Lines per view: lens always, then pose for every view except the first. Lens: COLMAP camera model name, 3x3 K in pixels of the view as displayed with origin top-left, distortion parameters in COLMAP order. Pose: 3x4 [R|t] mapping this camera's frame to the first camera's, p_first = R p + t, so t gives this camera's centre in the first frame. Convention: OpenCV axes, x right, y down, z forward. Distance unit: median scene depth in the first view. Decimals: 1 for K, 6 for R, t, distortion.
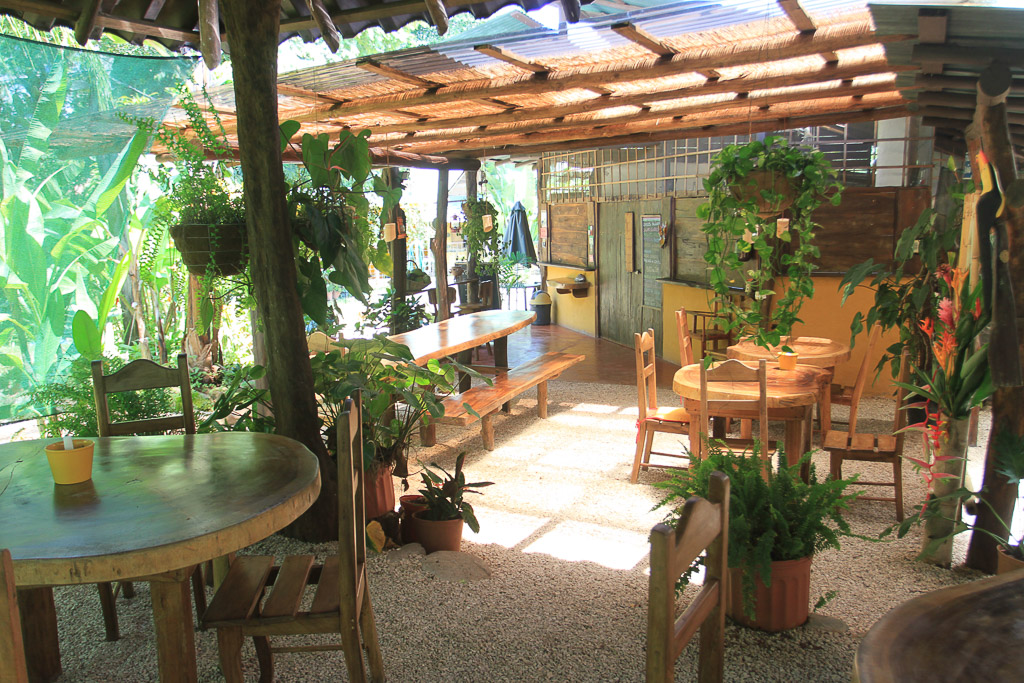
lens RADIAL K [[829.7, 0, 515.3], [0, 829.7, 345.0], [0, 0, 1]] dist [-0.057243, 0.001022]
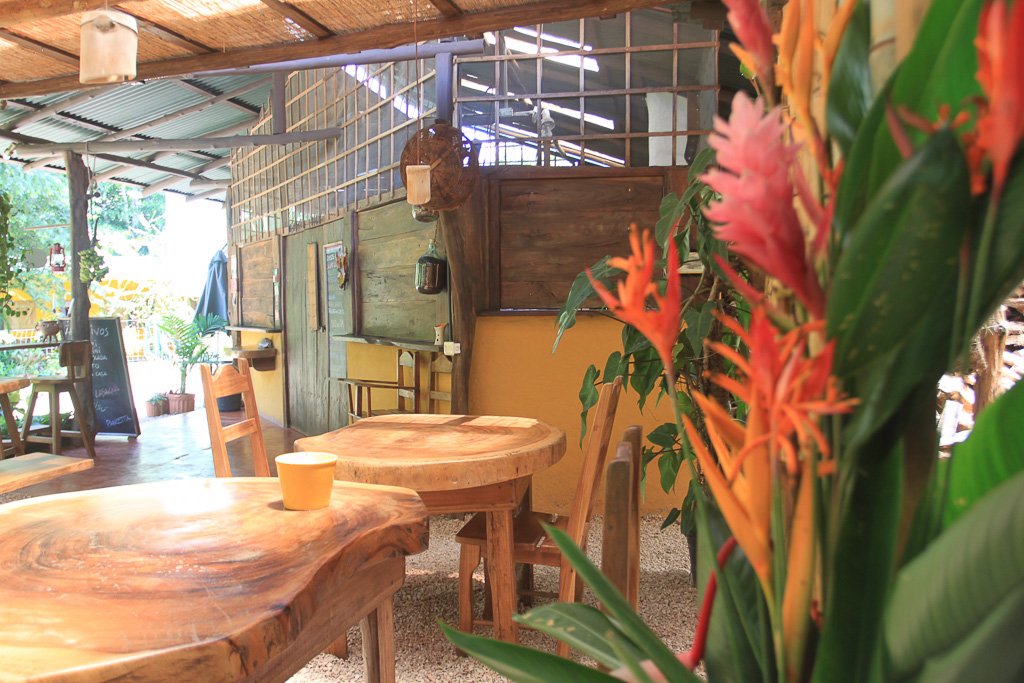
lens RADIAL K [[829.7, 0, 509.5], [0, 829.7, 340.9], [0, 0, 1]] dist [-0.057243, 0.001022]
pose [[0.979825, 0.003442, 0.199827, 0.166380], [0.019645, 0.993351, -0.113436, 0.001594], [-0.198889, 0.115073, 0.973243, 0.317511]]
